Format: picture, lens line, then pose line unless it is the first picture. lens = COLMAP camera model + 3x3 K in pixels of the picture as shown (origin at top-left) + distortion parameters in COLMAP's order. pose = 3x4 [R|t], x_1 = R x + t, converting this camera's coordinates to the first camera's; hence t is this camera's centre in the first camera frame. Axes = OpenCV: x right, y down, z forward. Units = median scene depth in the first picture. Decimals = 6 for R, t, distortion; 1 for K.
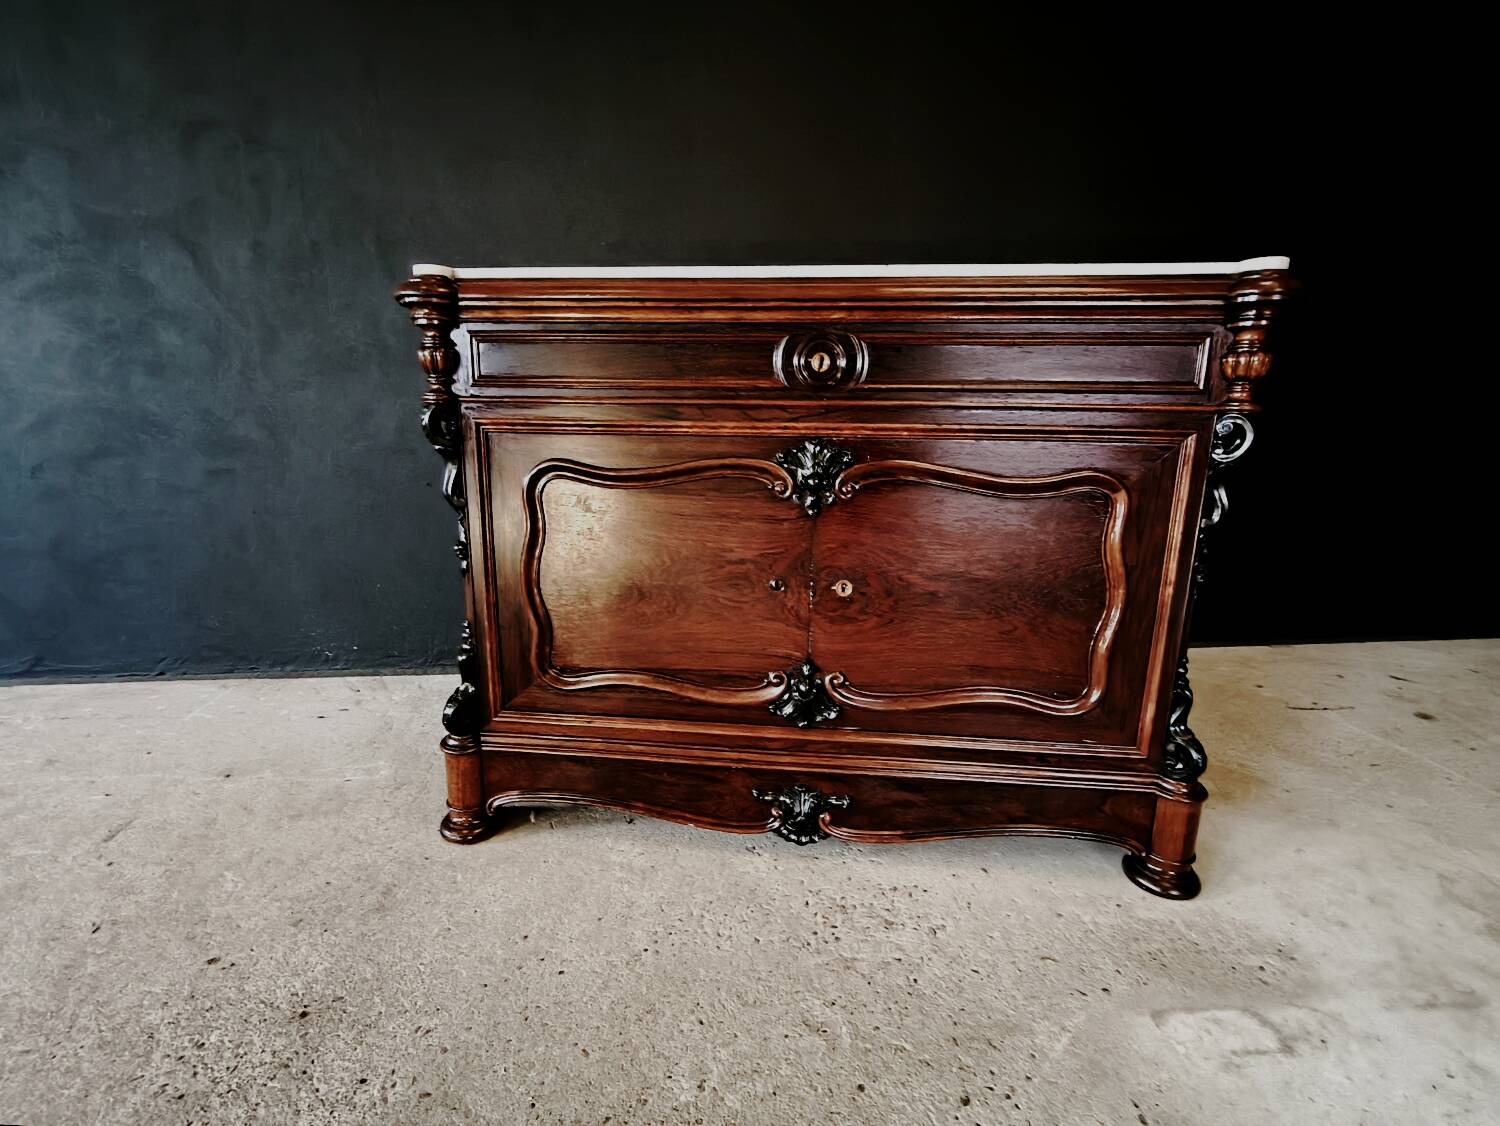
lens RADIAL K [[666.8, 0, 745.2], [0, 666.8, 567.8], [0, 0, 1]] dist [0.001115, -0.000766]
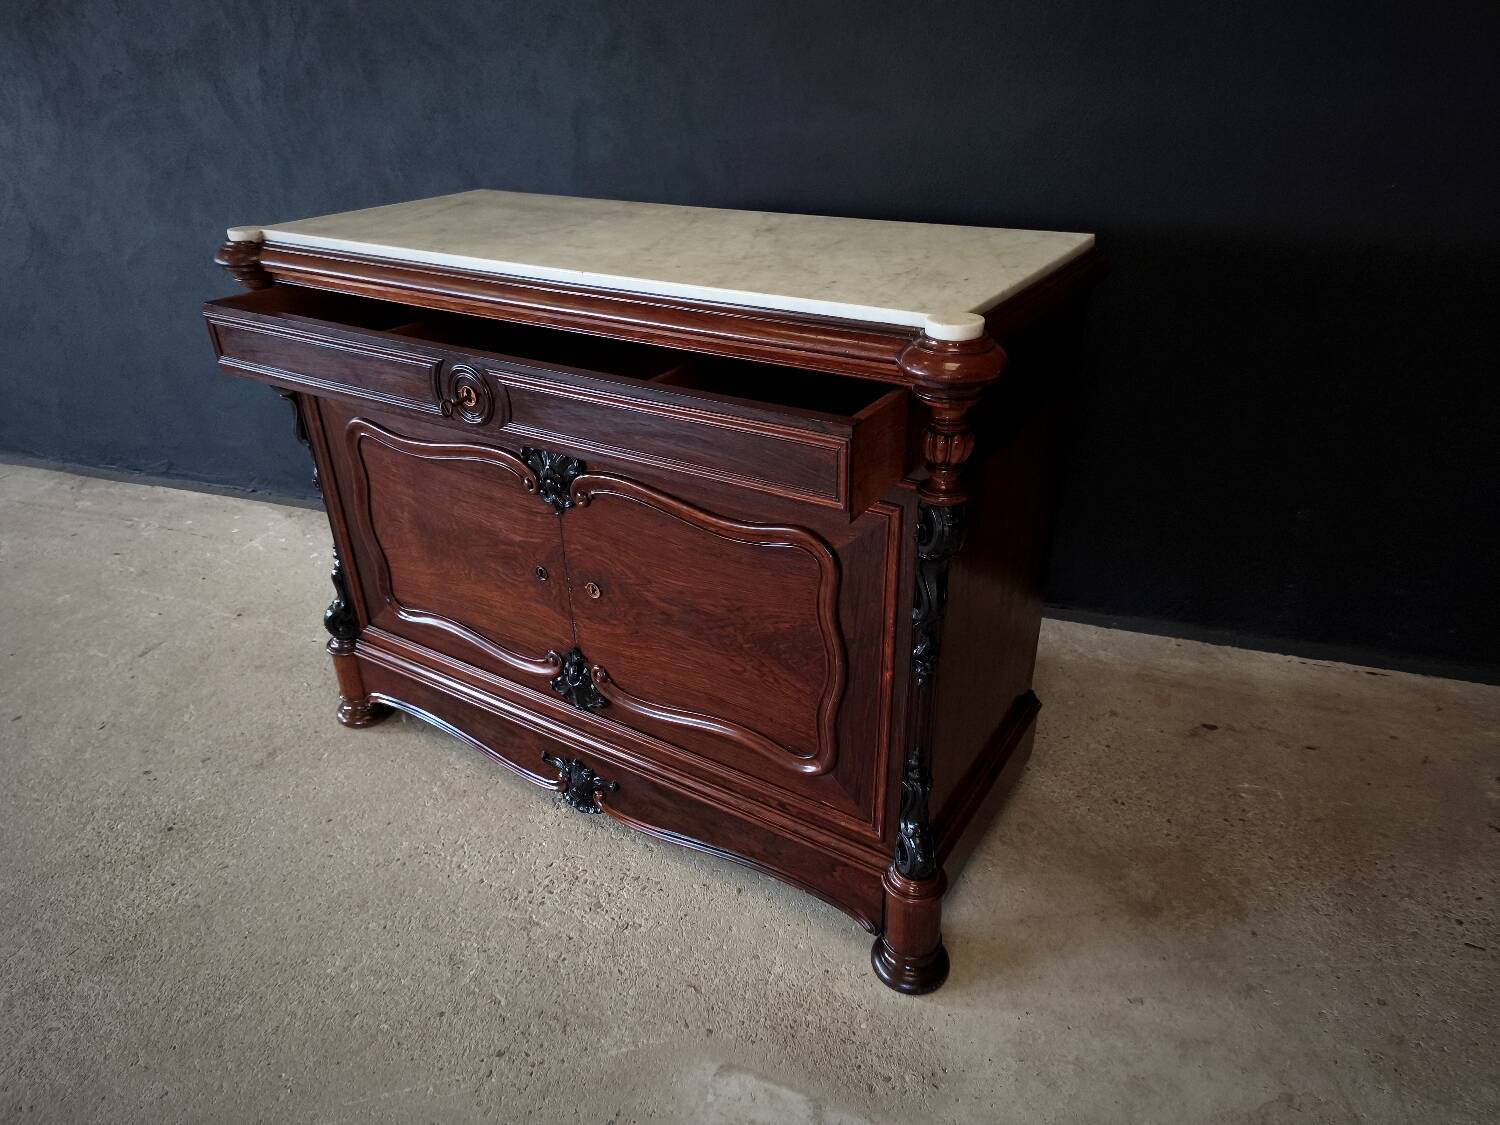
lens RADIAL K [[1001.3, 0, 746.0], [0, 1001.3, 564.4], [0, 0, 1]] dist [0.076026, -0.069759]
pose [[0.890643, 0.180539, -0.417327, 1.043277], [-0.065215, 0.959028, 0.275703, -0.454042], [0.450003, -0.218337, 0.865925, -0.152072]]
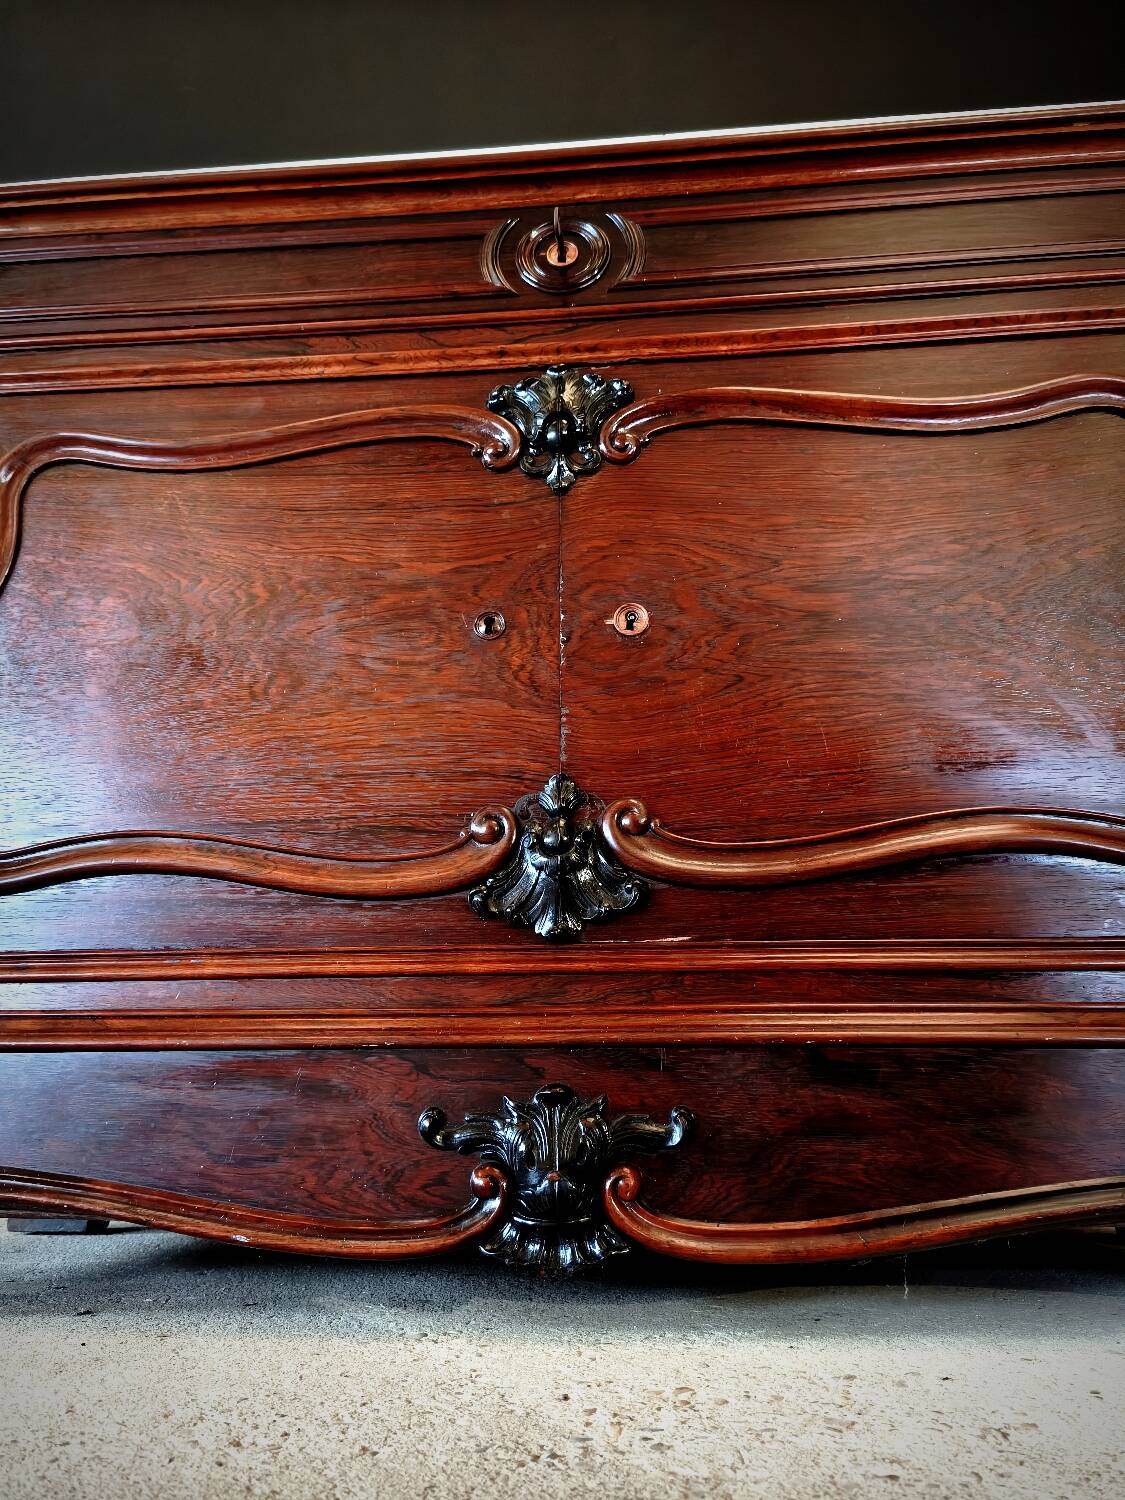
lens RADIAL K [[1001.3, 0, 549.1], [0, 1001.3, 748.3], [0, 0, 1]] dist [0.076026, -0.069759]
pose [[0.999730, -0.006150, 0.022390, 0.083458], [0.017023, 0.849914, -0.526647, 0.546562], [-0.015790, 0.526886, 0.849789, 0.495348]]
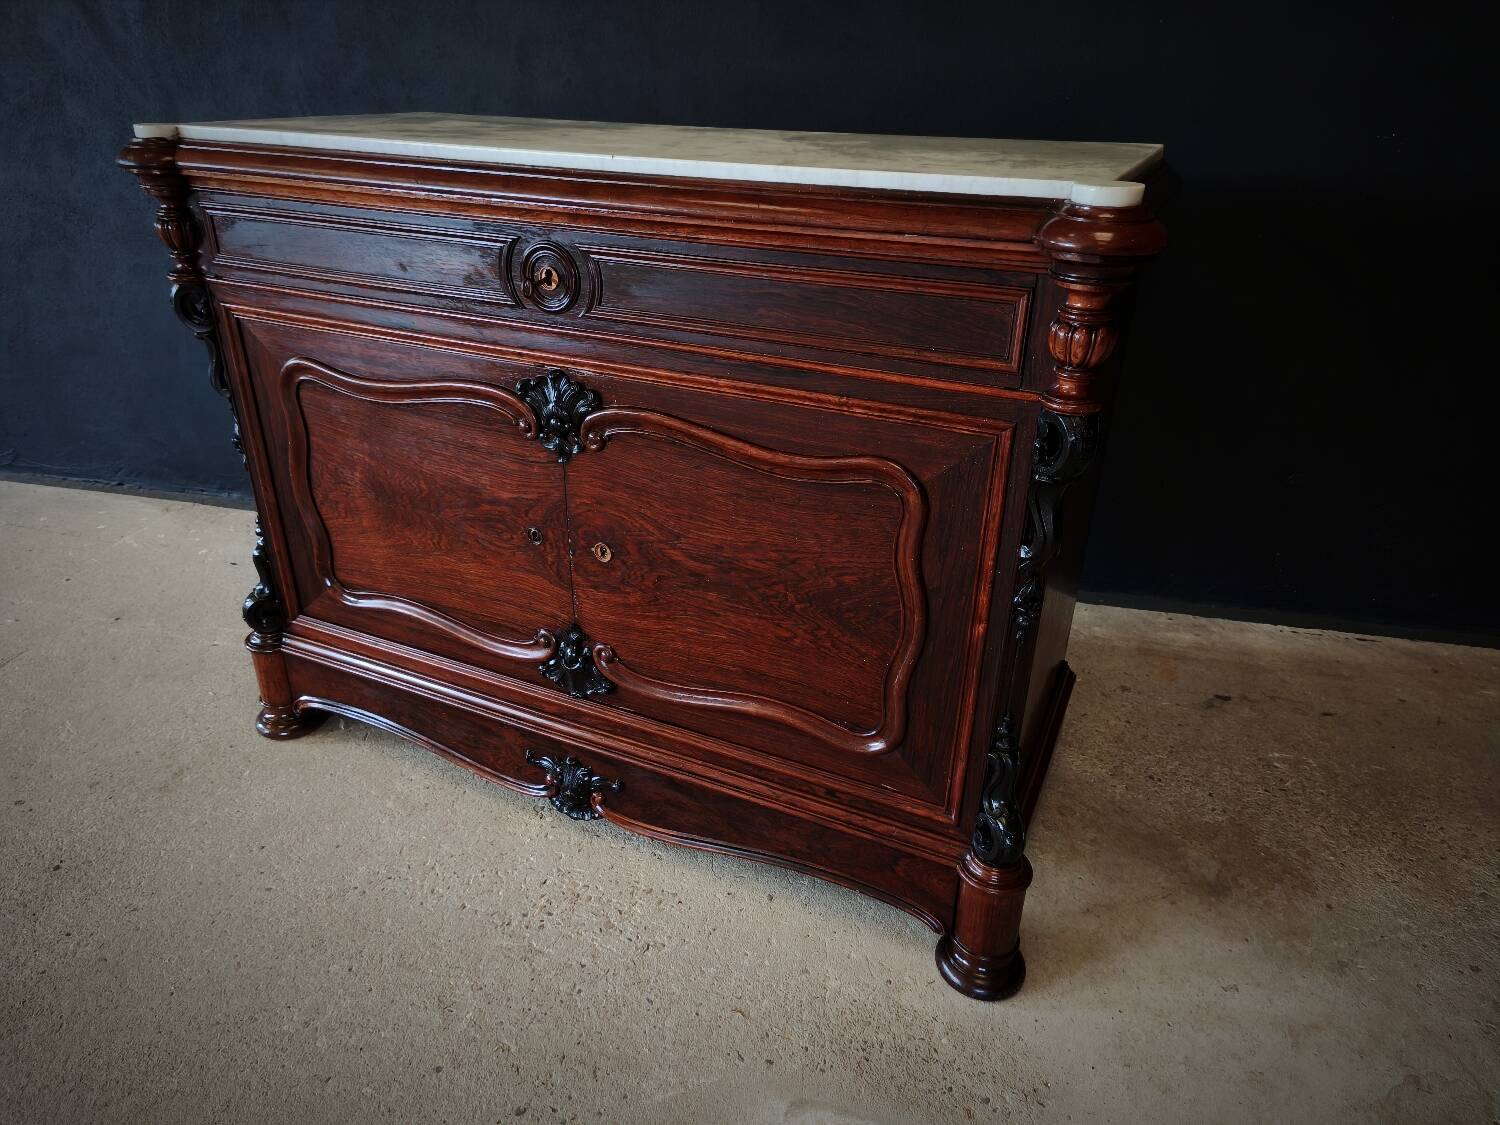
lens RADIAL K [[1001.3, 0, 746.0], [0, 1001.3, 564.4], [0, 0, 1]] dist [0.076026, -0.069759]
pose [[0.941679, 0.150900, -0.300781, 0.762483], [-0.077518, 0.967057, 0.242472, -0.287568], [0.327461, -0.205015, 0.922355, -0.083699]]
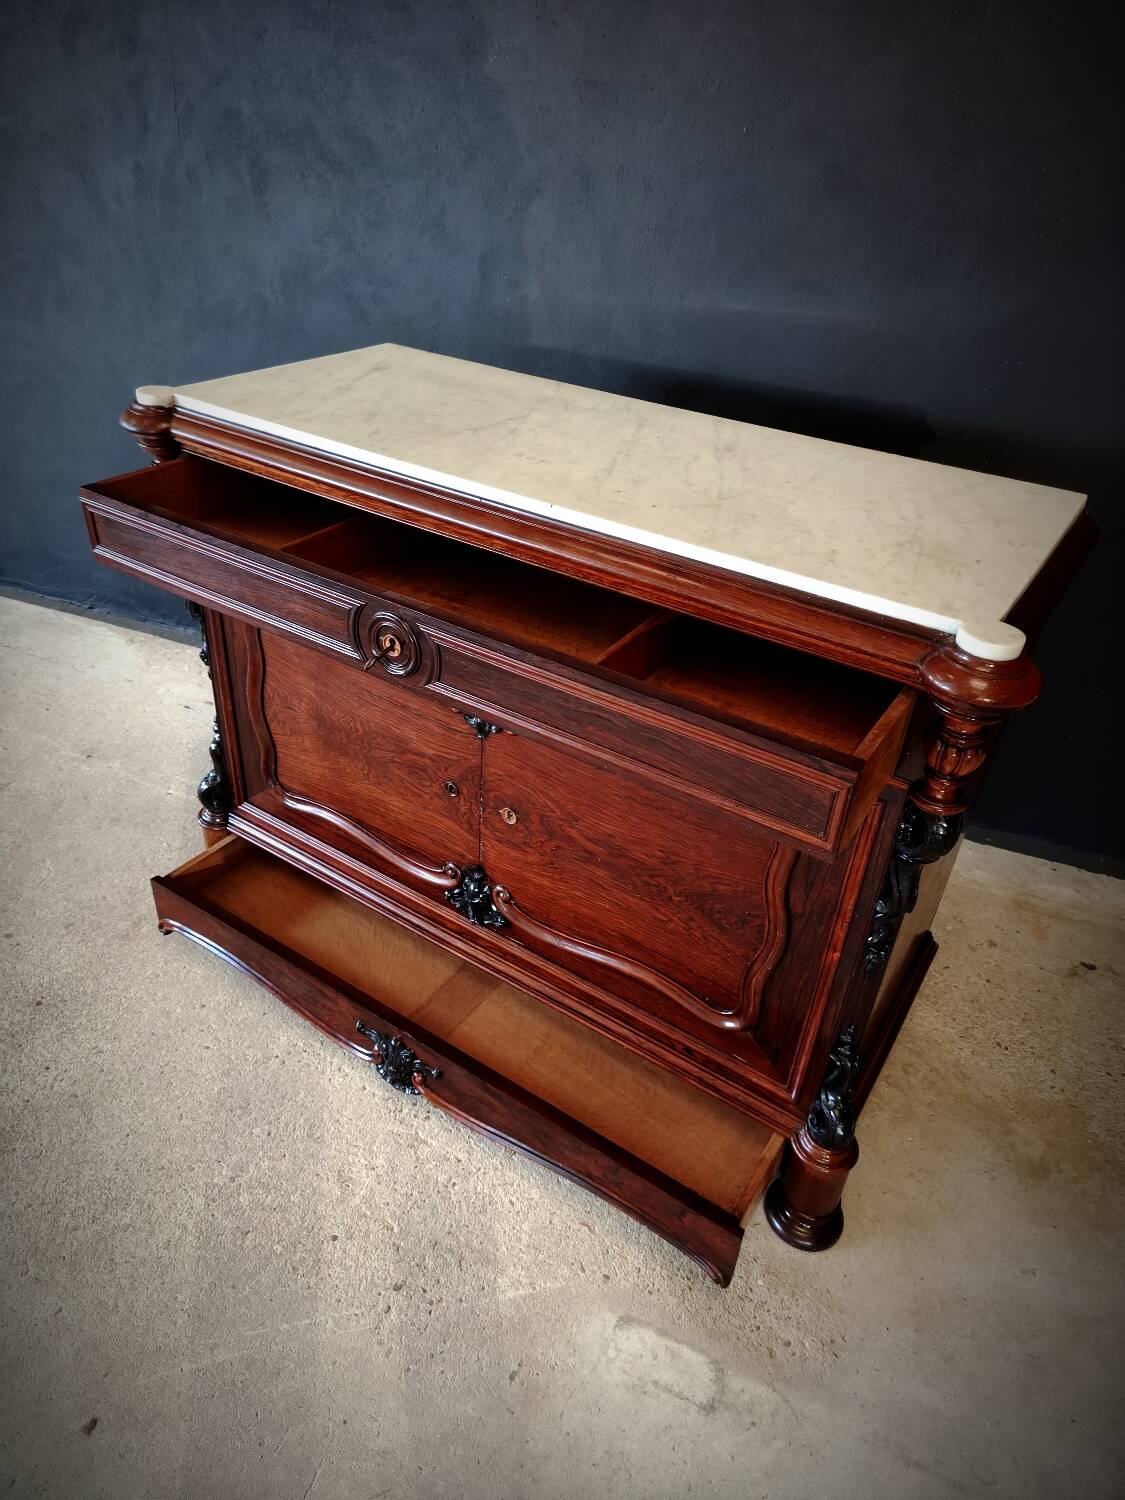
lens RADIAL K [[1001.3, 0, 549.1], [0, 1001.3, 748.3], [0, 0, 1]] dist [0.076026, -0.069759]
pose [[0.882338, 0.287661, -0.372467, 0.760952], [-0.147888, 0.920829, 0.360836, -0.614202], [0.446776, -0.263296, 0.855024, -0.140209]]
